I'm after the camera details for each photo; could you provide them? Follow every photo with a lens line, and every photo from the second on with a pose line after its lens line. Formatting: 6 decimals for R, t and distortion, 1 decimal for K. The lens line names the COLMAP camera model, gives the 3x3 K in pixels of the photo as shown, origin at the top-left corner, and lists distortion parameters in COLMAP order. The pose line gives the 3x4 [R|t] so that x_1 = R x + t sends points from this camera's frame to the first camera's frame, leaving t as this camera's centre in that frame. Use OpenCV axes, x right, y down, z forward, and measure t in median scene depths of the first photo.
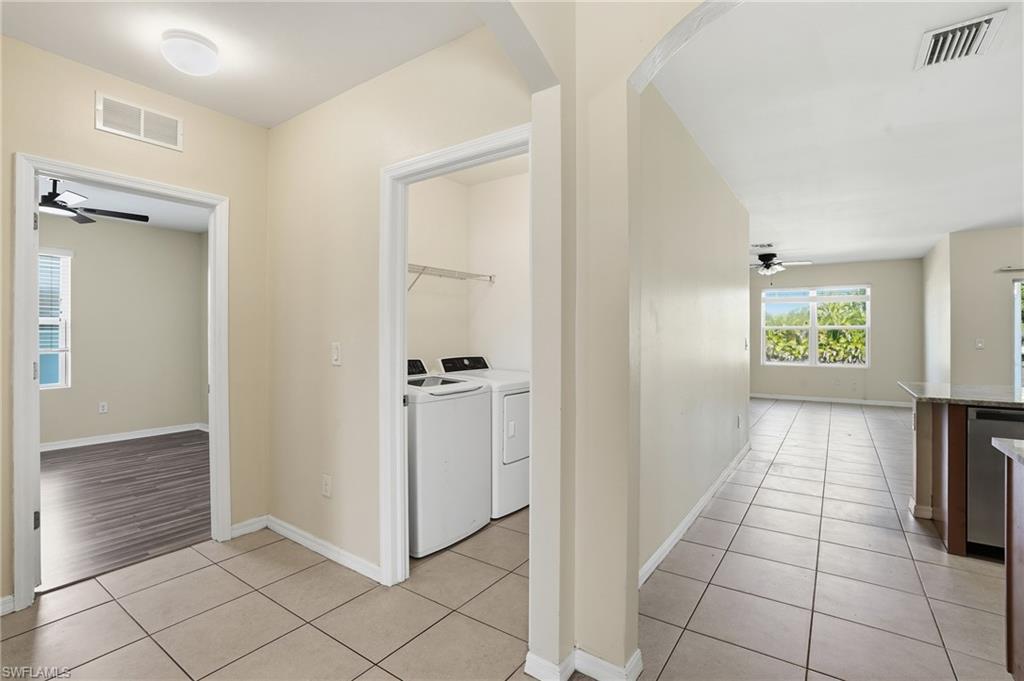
lens RADIAL K [[479.1, 0, 505.7], [0, 479.1, 331.9], [0, 0, 1]] dist [-0.072302, 0.027761]
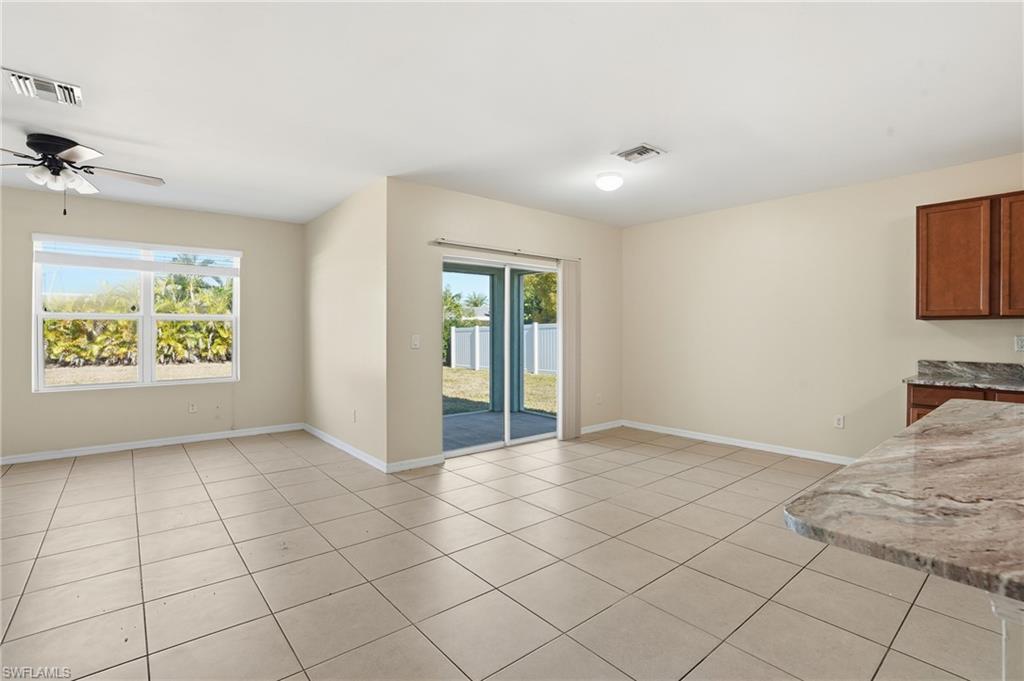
lens RADIAL K [[479.1, 0, 505.7], [0, 479.1, 331.9], [0, 0, 1]] dist [-0.072302, 0.027761]
pose [[0.259255, -0.006133, 0.965789, 0.222141], [-0.004315, 0.999963, 0.007508, 0.002666], [-0.965799, -0.006114, 0.259219, 0.419123]]
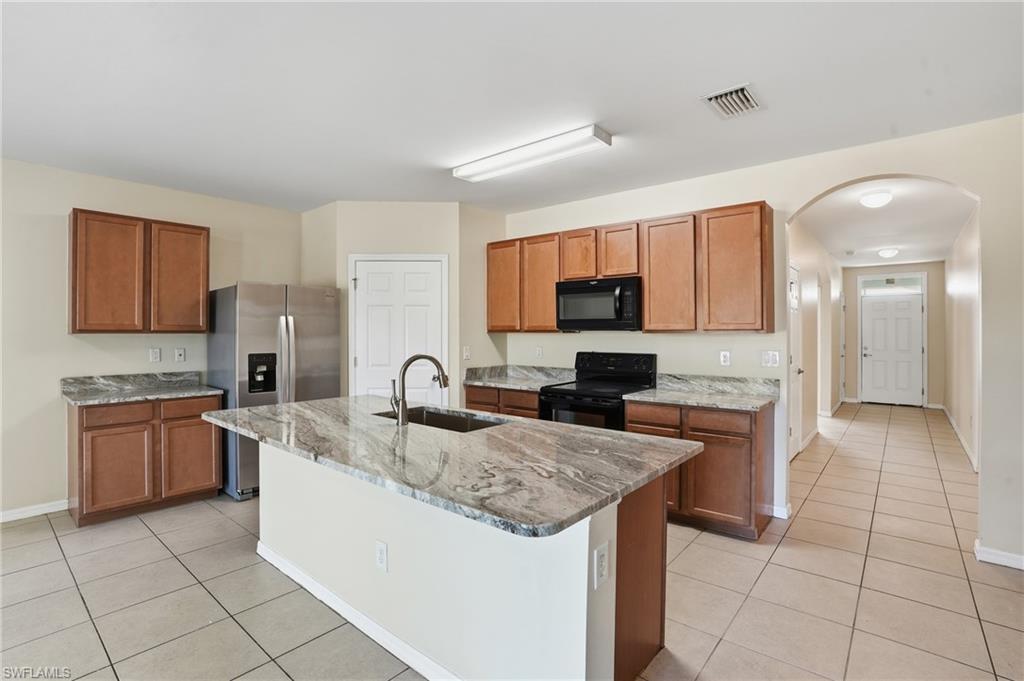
lens RADIAL K [[479.1, 0, 505.7], [0, 479.1, 331.9], [0, 0, 1]] dist [-0.072302, 0.027761]
pose [[-0.996385, -0.001205, 0.084942, 0.331602], [-0.001752, 0.999978, -0.006372, -0.005902], [-0.084932, -0.006498, -0.996366, 0.505325]]
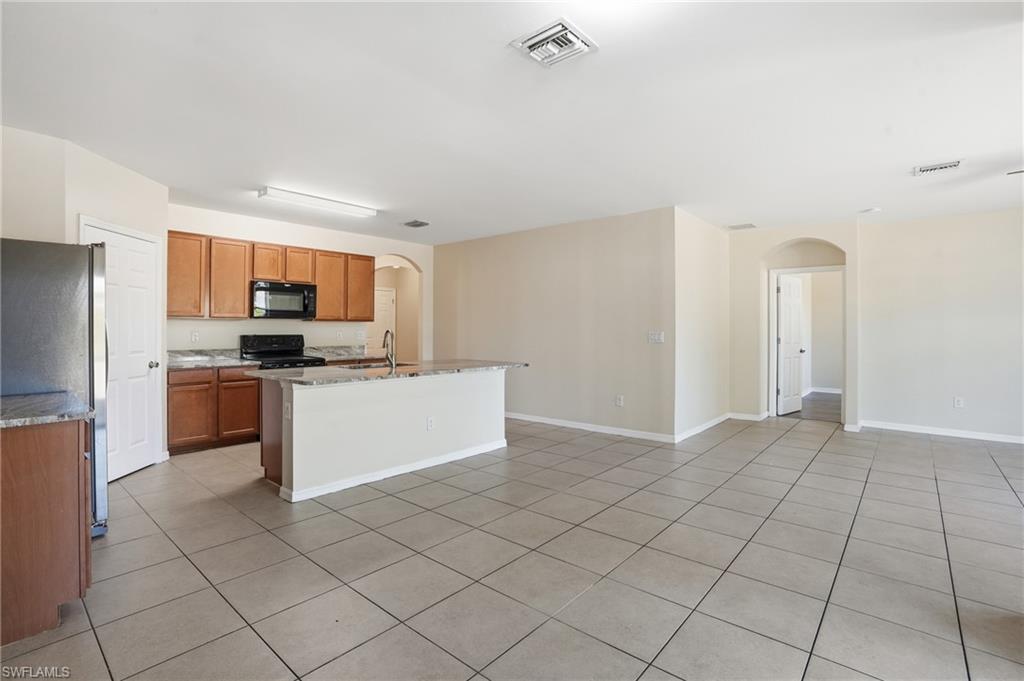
lens RADIAL K [[481.4, 0, 505.1], [0, 481.4, 325.9], [0, 0, 1]] dist [-0.074785, 0.029521]
pose [[-0.100167, -0.008898, -0.994931, 0.859426], [0.001113, 0.999958, -0.009055, 0.005096], [0.994970, -0.002015, -0.100153, 0.413812]]
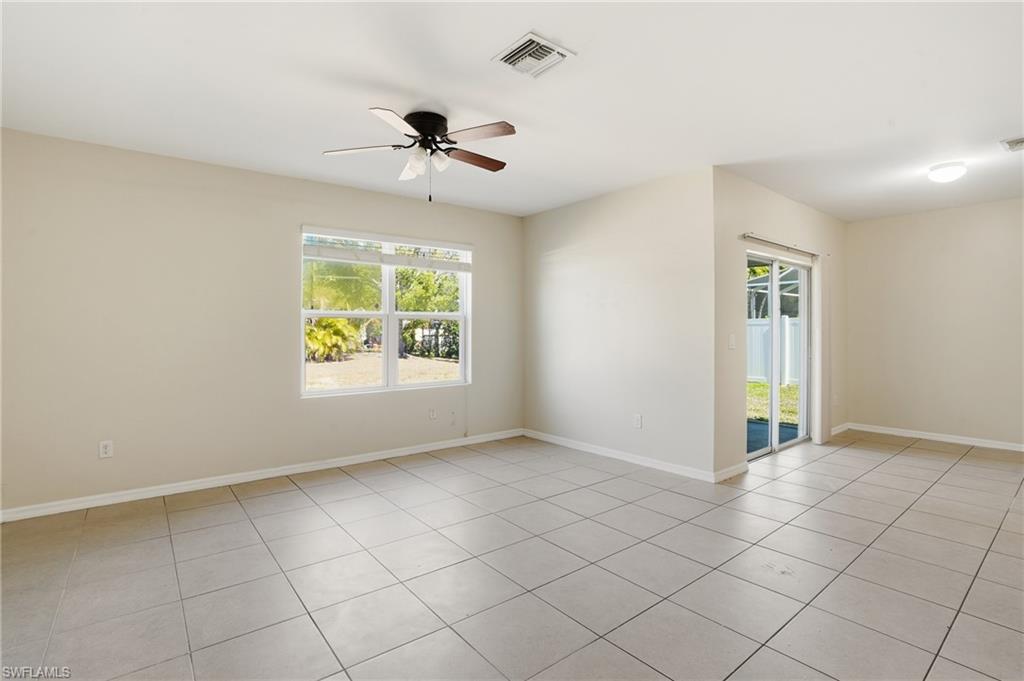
lens RADIAL K [[481.4, 0, 505.1], [0, 481.4, 325.9], [0, 0, 1]] dist [-0.074785, 0.029521]
pose [[0.281735, 0.003671, 0.959485, 0.174169], [-0.003565, 0.999990, -0.002779, 0.003430], [-0.959486, -0.002637, 0.281745, 0.699230]]
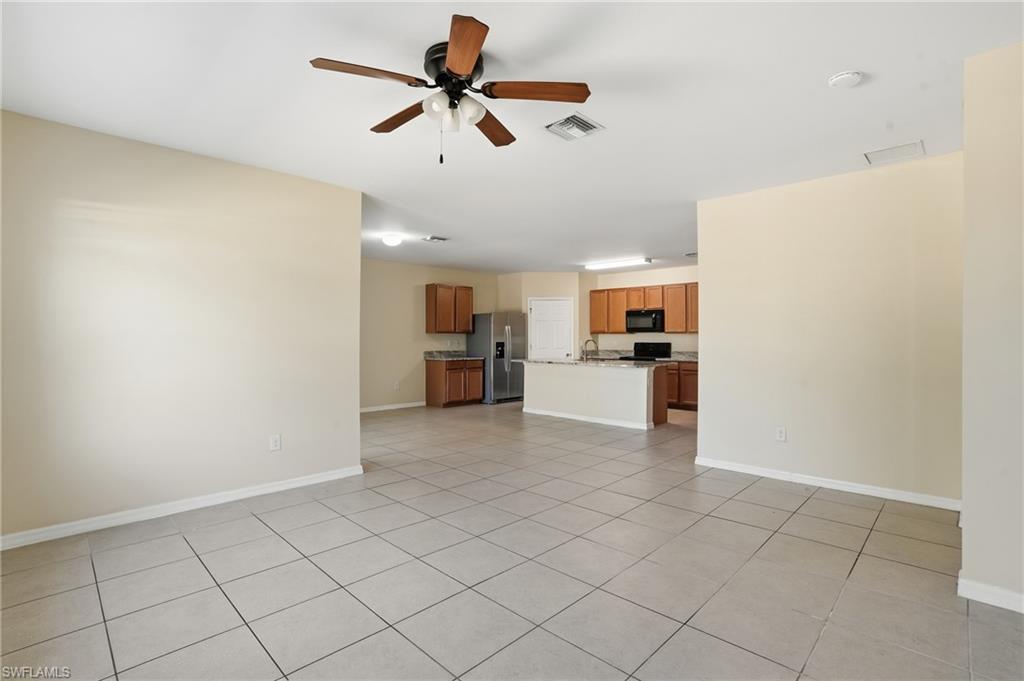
lens RADIAL K [[479.1, 0, 505.7], [0, 479.1, 331.9], [0, 0, 1]] dist [-0.072302, 0.027761]
pose [[-0.987139, -0.001749, 0.159854, 0.410897], [-0.004285, 0.999870, -0.015520, 0.005091], [-0.159806, -0.016005, -0.987019, 1.076805]]
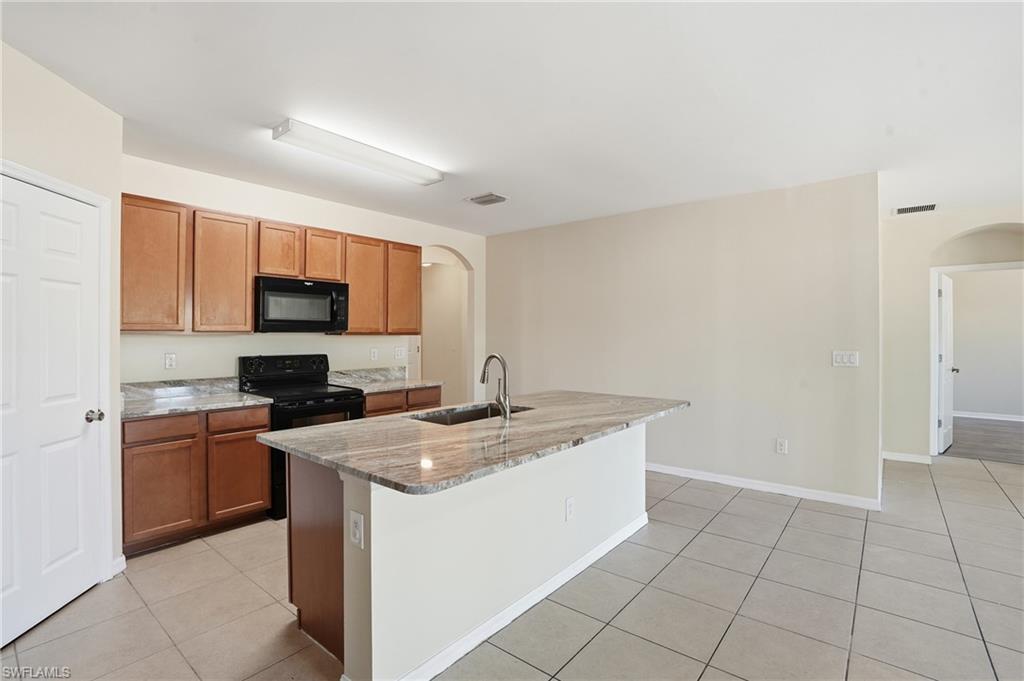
lens RADIAL K [[479.1, 0, 505.7], [0, 479.1, 331.9], [0, 0, 1]] dist [-0.072302, 0.027761]
pose [[-0.071348, -0.008613, -0.997414, 0.686017], [0.003065, 0.999956, -0.008854, -0.006084], [0.997447, -0.003689, -0.071319, 0.278721]]
